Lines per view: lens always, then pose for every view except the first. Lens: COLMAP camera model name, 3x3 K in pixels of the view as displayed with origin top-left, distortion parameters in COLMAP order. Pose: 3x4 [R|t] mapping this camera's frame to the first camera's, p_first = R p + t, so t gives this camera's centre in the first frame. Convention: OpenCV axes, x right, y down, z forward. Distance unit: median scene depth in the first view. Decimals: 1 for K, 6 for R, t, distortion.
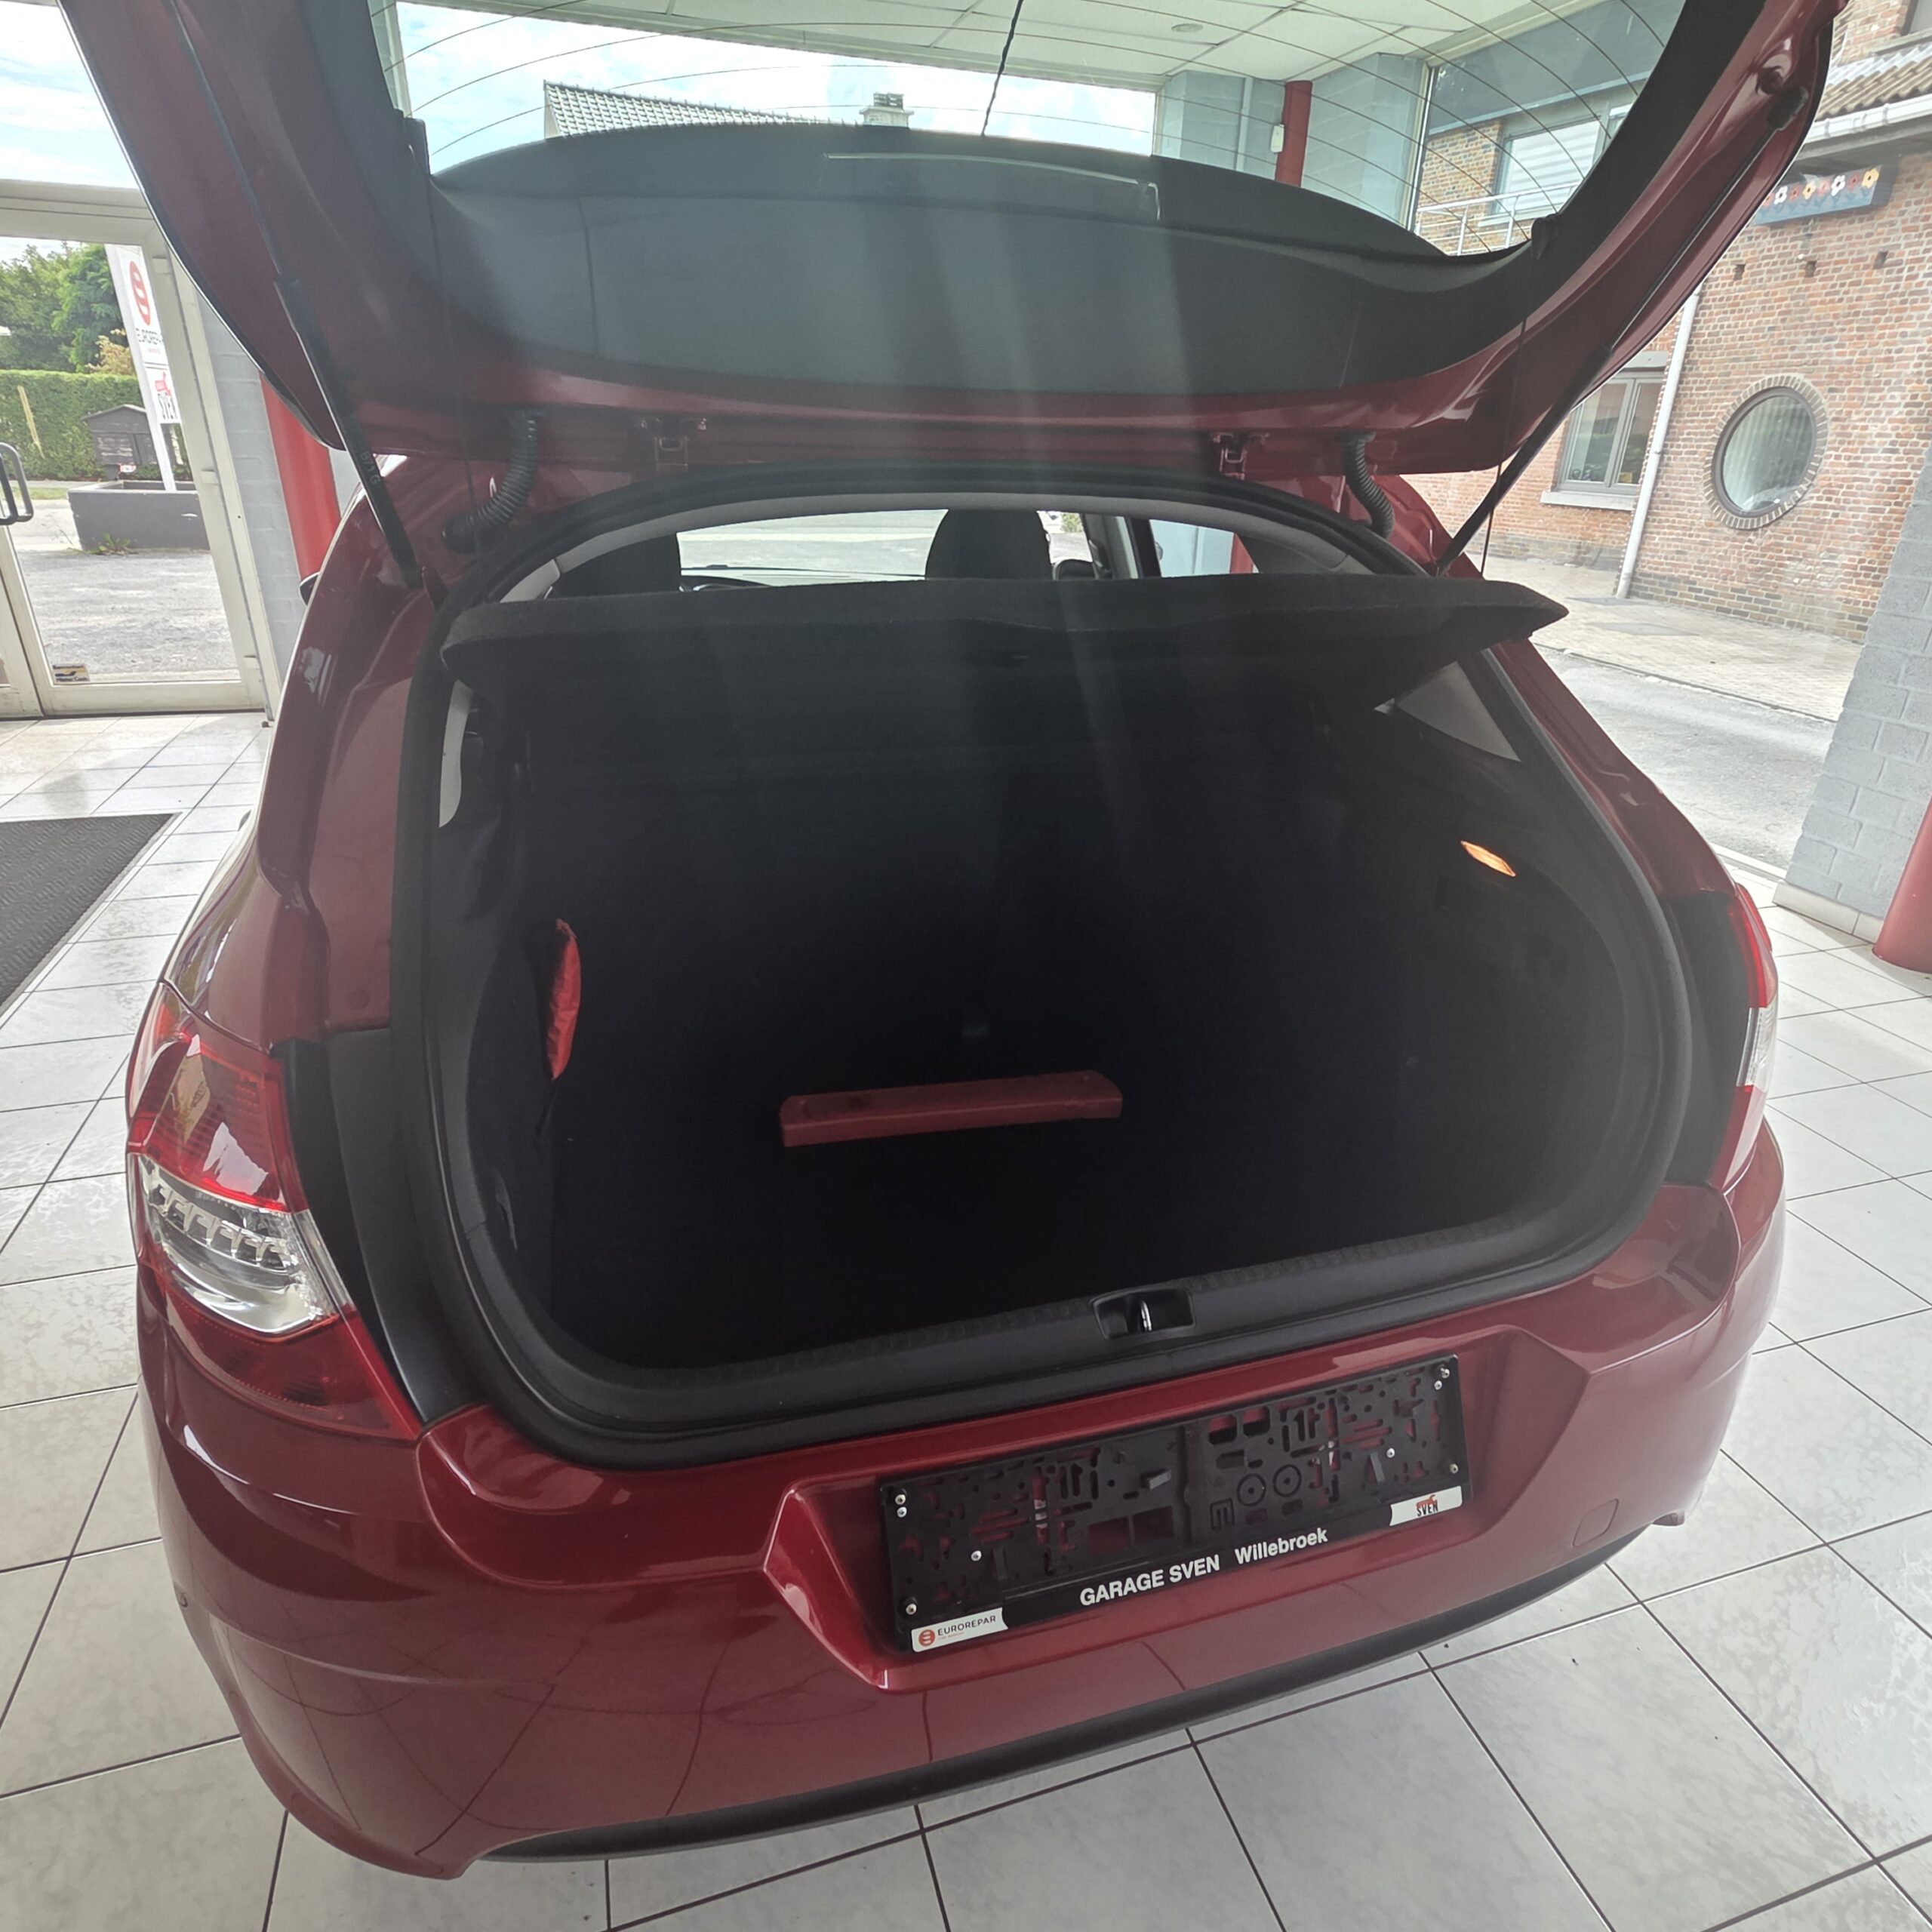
lens RADIAL K [[1216.7, 0, 963.4], [0, 1216.7, 976.5], [0, 0, 1]] dist [0.002192, 0.004639]
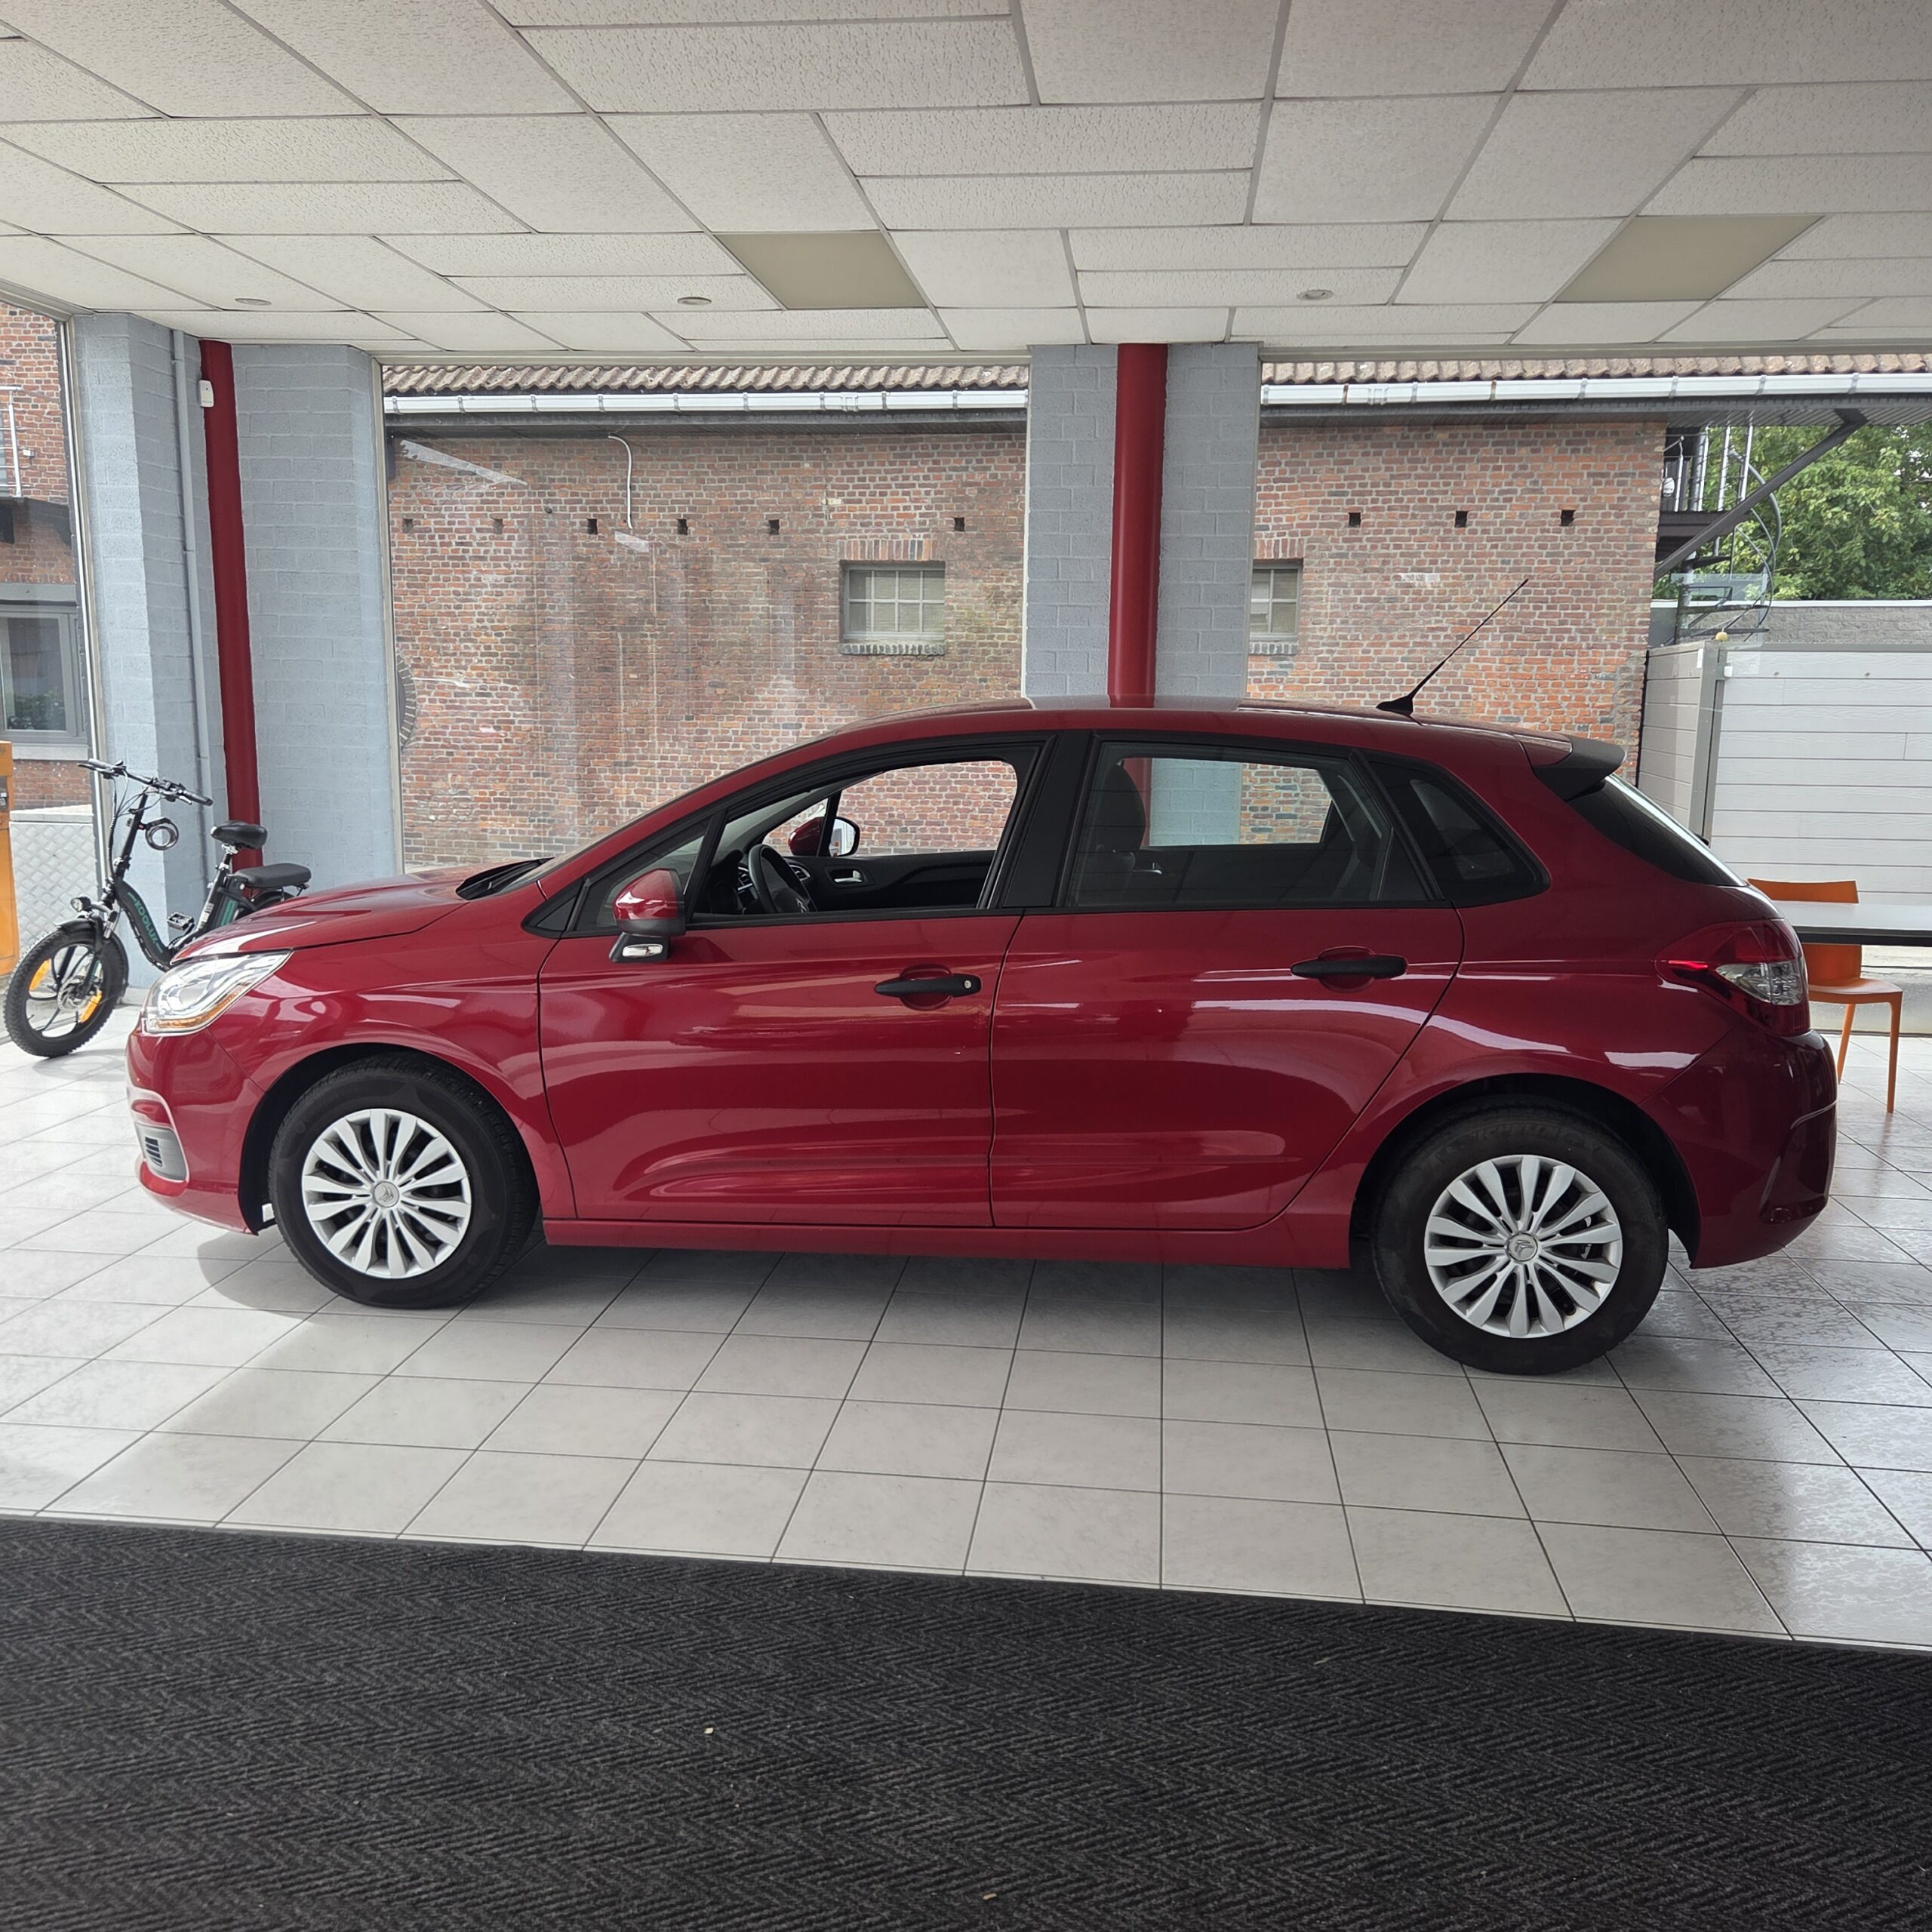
lens RADIAL K [[1778.8, 0, 956.1], [0, 1778.8, 976.0], [0, 0, 1]] dist [0.033298, -0.003043]
pose [[0.405346, -0.165905, 0.898983, -0.492838], [0.375296, 0.926903, 0.001839, -0.055668], [-0.833575, 0.336639, 0.437979, 0.069785]]
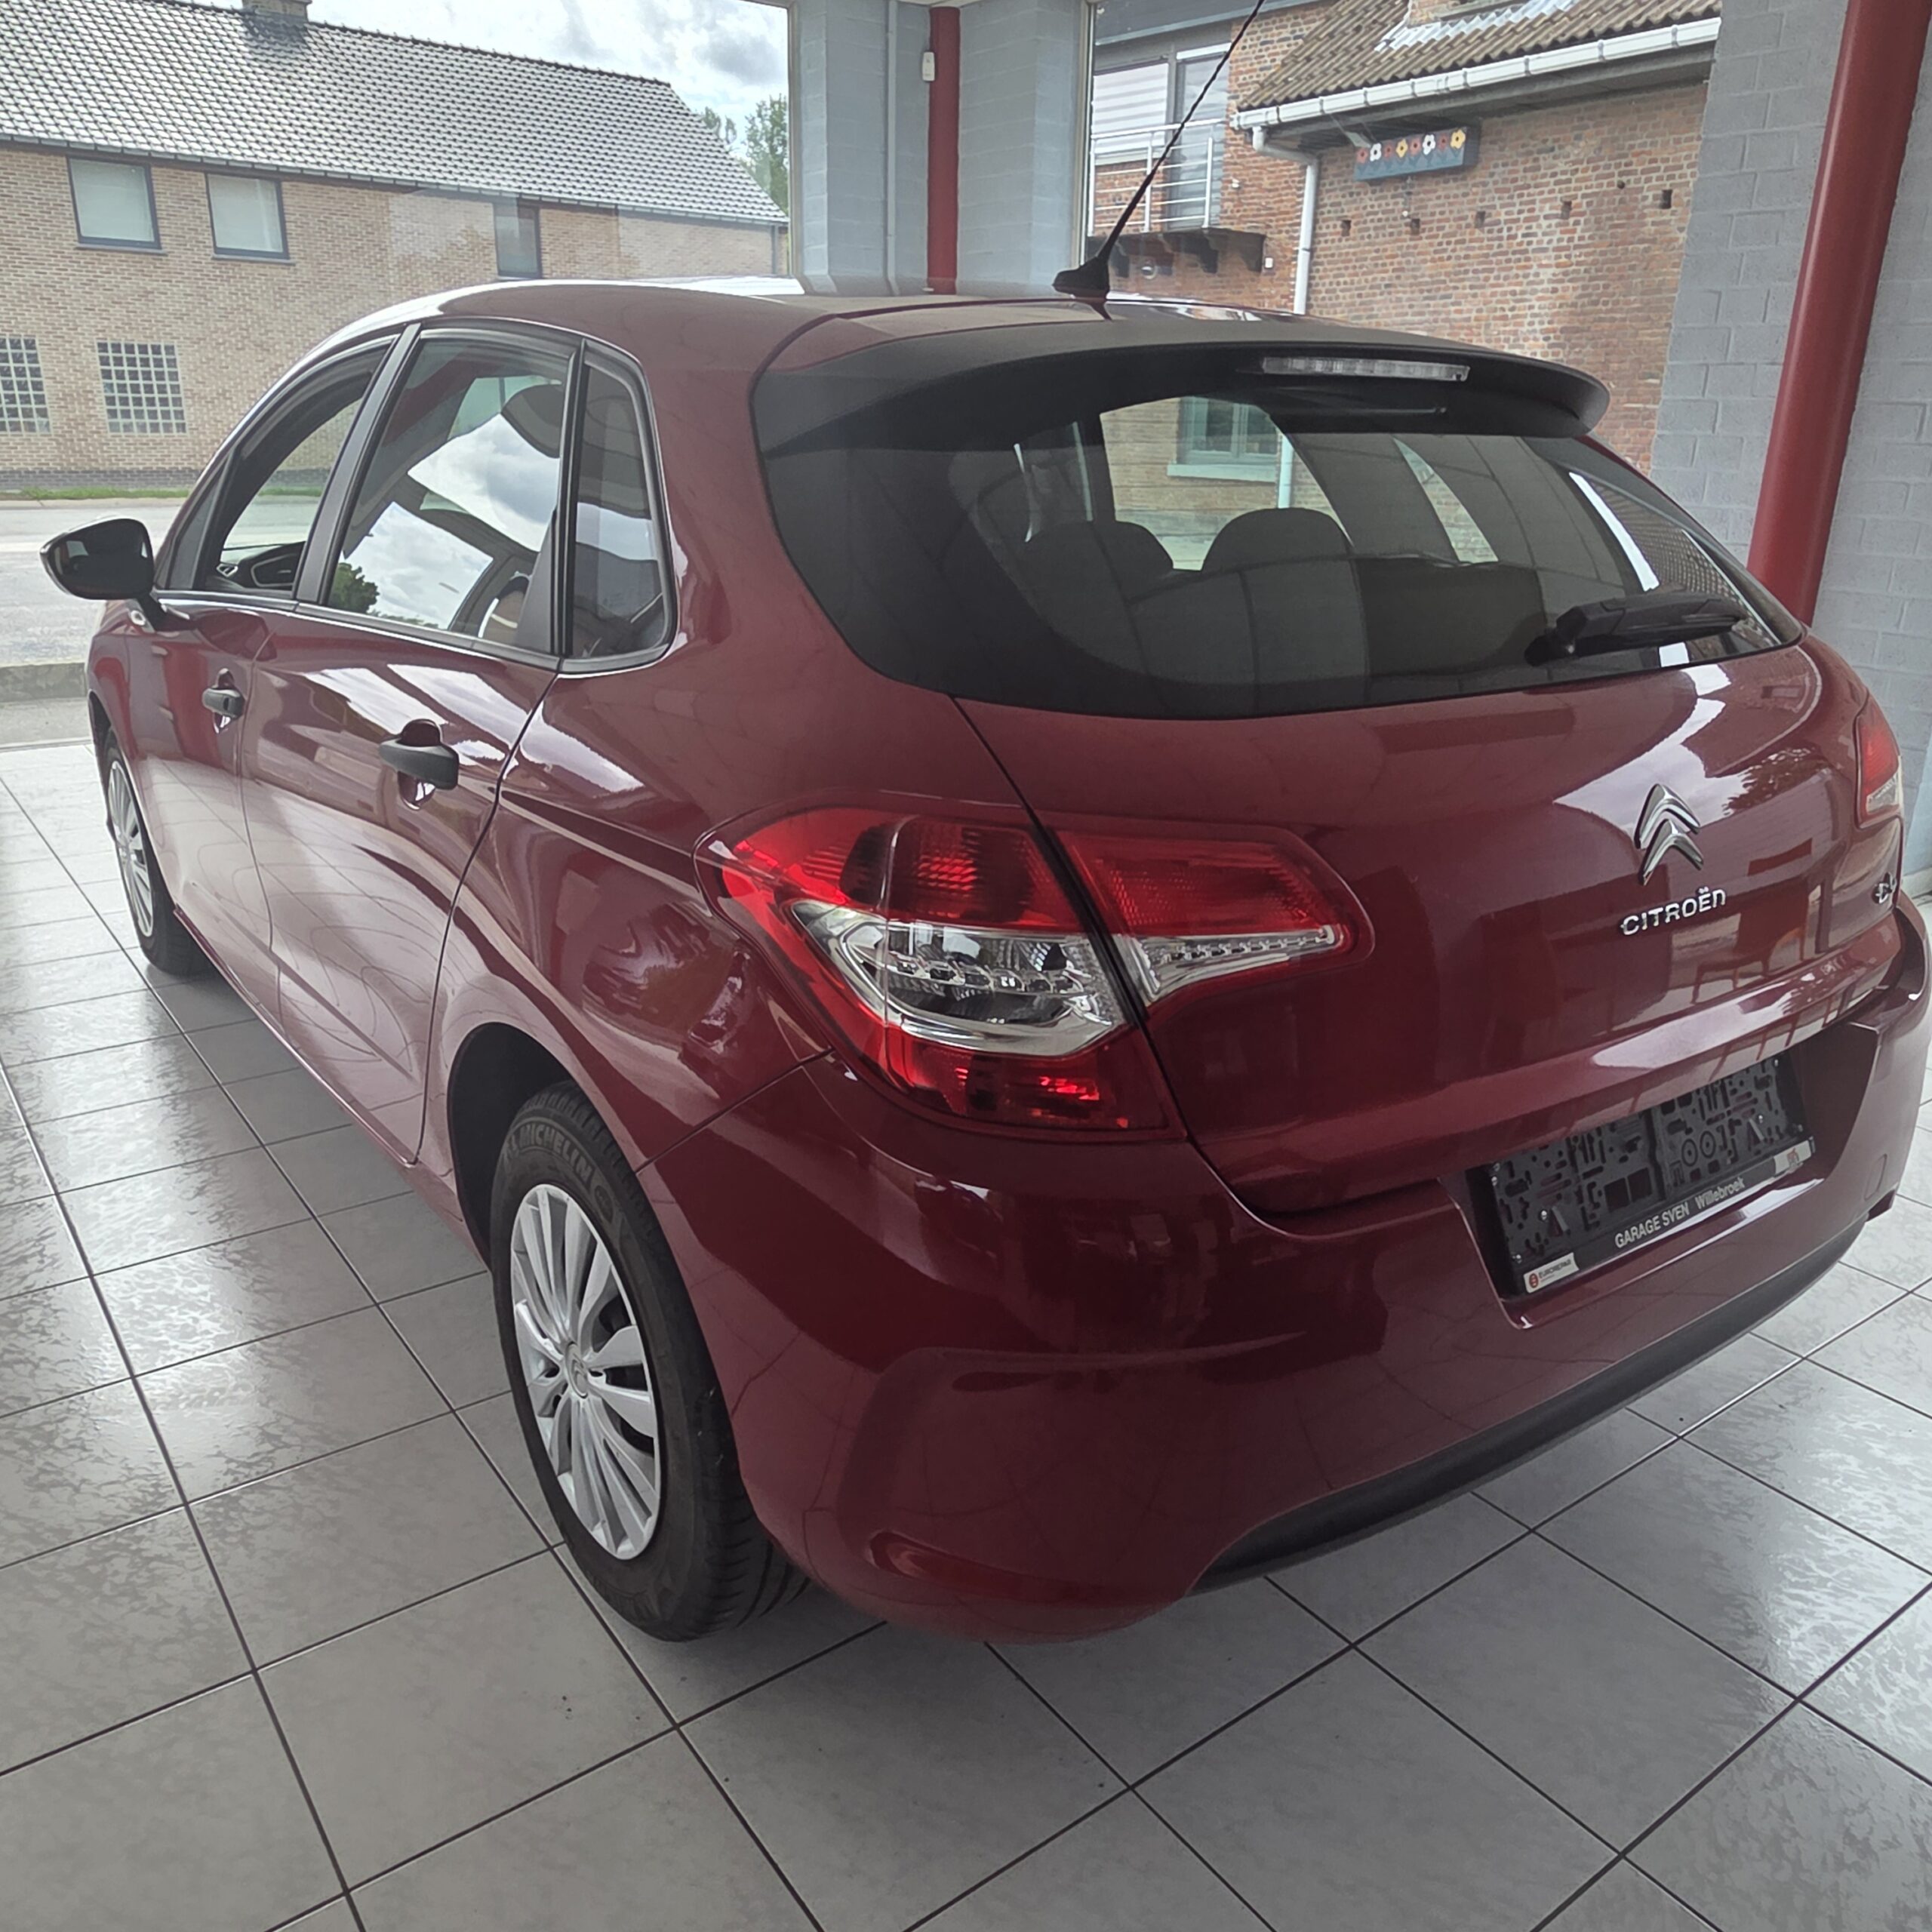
lens RADIAL K [[1595.6, 0, 969.6], [0, 1595.6, 951.4], [0, 0, 1]] dist [0.035803, -0.019144]
pose [[0.945091, -0.113005, 0.306646, -0.093881], [0.141248, 0.987392, -0.071455, 0.024750], [-0.294705, 0.110845, 0.949138, -0.033528]]
